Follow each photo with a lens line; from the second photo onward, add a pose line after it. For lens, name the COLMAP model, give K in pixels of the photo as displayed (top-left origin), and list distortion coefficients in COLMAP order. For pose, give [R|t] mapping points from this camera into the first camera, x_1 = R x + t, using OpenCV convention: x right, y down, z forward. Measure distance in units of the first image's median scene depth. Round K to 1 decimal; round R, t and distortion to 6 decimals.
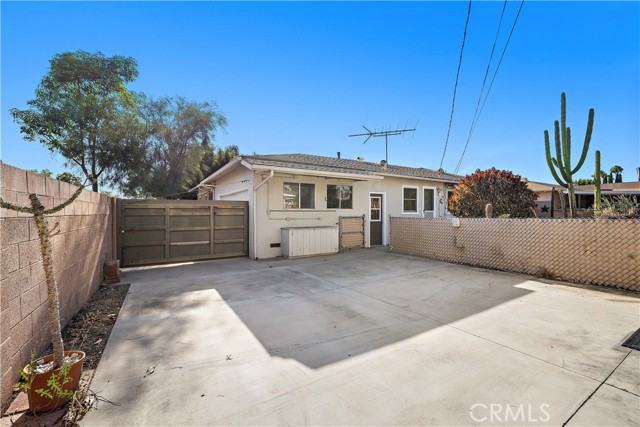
lens RADIAL K [[270.3, 0, 322.4], [0, 270.3, 214.8], [0, 0, 1]] dist [0.000854, 0.000261]
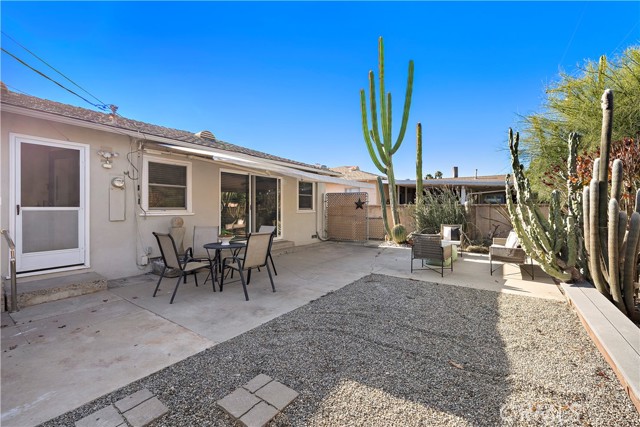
lens RADIAL K [[276.9, 0, 319.1], [0, 276.9, 202.6], [0, 0, 1]] dist [0.000809, -0.000102]
pose [[0.910513, 0.008035, 0.413403, 0.465392], [0.000548, 0.999787, -0.020640, -0.011510], [-0.413480, 0.019020, 0.910314, 0.436451]]
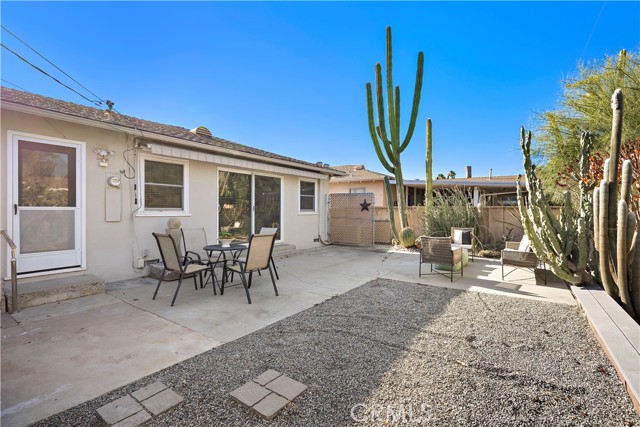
lens RADIAL K [[304.0, 0, 320.4], [0, 304.0, 205.8], [0, 0, 1]] dist [-0.001472, 0.000081]
pose [[0.909998, 0.009879, 0.414496, 0.453461], [-0.003149, 0.999852, -0.016917, -0.009510], [-0.414602, 0.014089, 0.909894, 0.420828]]
